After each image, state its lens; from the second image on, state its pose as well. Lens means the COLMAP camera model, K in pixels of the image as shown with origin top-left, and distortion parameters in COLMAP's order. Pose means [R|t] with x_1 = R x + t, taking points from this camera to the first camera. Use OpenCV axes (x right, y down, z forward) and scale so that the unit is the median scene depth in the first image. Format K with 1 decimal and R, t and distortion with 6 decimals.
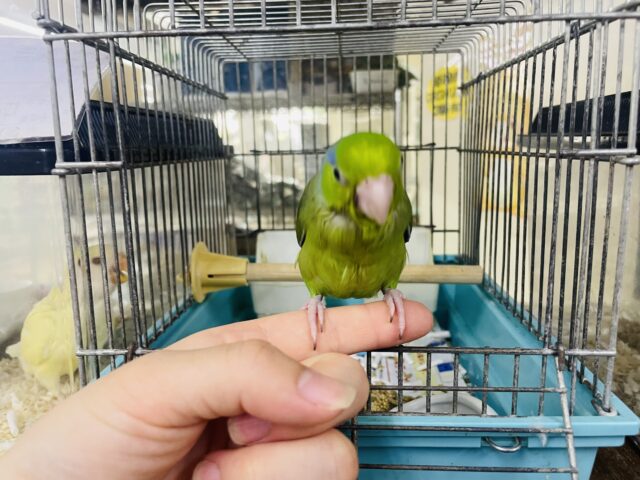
lens RADIAL K [[505.1, 0, 313.0], [0, 505.1, 237.3], [0, 0, 1]] dist [0.077057, -0.140653]
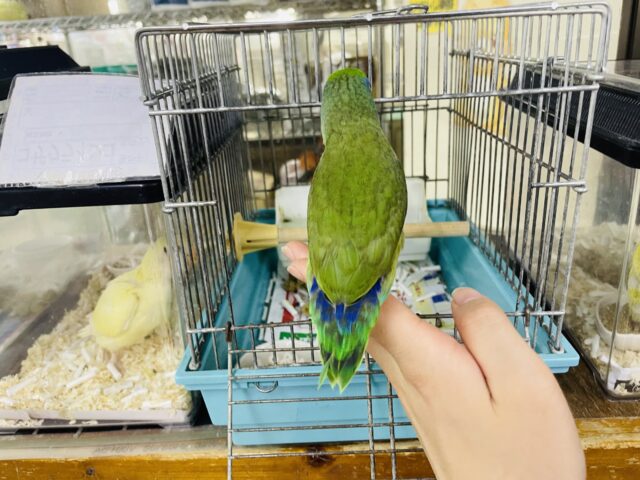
lens RADIAL K [[496.9, 0, 320.0], [0, 496.9, 240.0], [0, 0, 1]] dist [0.080522, -0.125756]
pose [[0.997446, -0.056399, 0.043829, -0.075653], [0.046378, 0.978058, 0.203103, -0.144553], [-0.054322, -0.200552, 0.978176, -0.159448]]
